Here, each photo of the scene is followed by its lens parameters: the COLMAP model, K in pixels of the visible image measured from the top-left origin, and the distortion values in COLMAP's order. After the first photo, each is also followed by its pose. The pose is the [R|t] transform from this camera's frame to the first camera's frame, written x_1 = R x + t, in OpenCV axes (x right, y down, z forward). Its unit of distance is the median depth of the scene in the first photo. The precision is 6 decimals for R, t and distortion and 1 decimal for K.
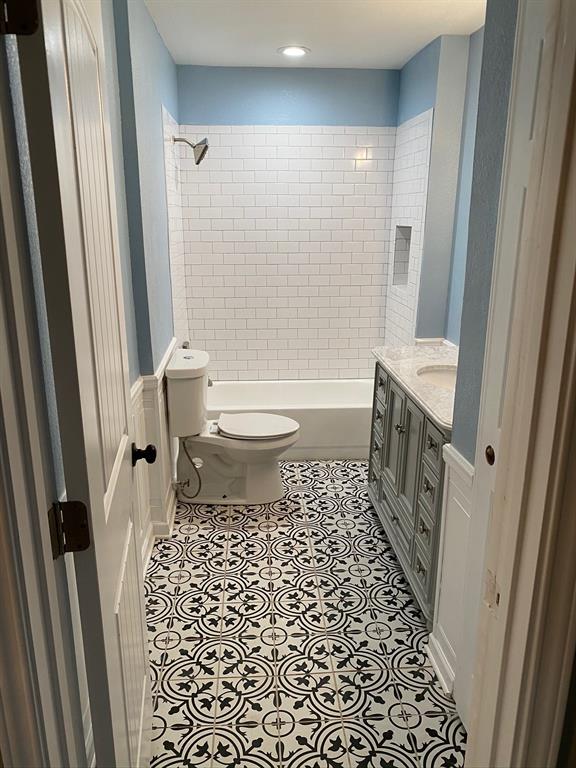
lens RADIAL K [[588.8, 0, 287.8], [0, 588.8, 387.8], [0, 0, 1]] dist [0.101141, -0.139350]
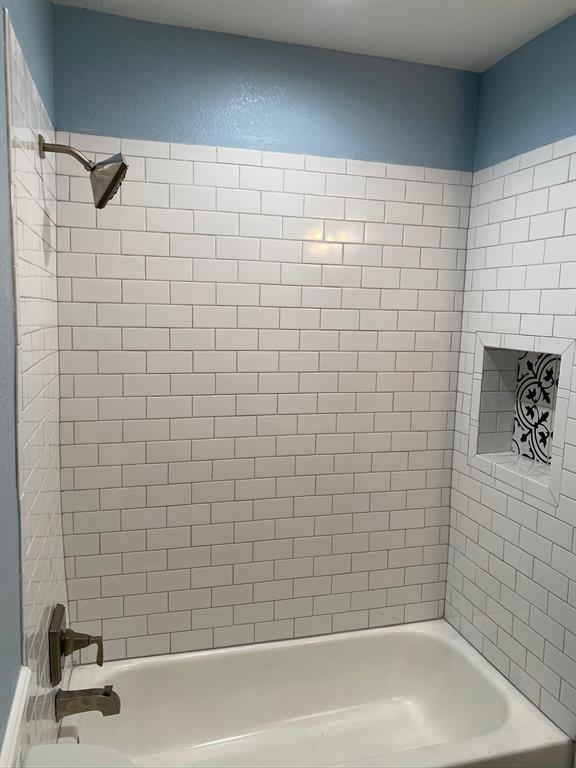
lens RADIAL K [[588.8, 0, 287.8], [0, 588.8, 387.8], [0, 0, 1]] dist [0.101141, -0.139350]
pose [[0.979687, -0.001692, 0.200524, -0.096001], [0.029426, 0.990353, -0.135408, -0.170684], [-0.198360, 0.138558, 0.970286, 0.528020]]
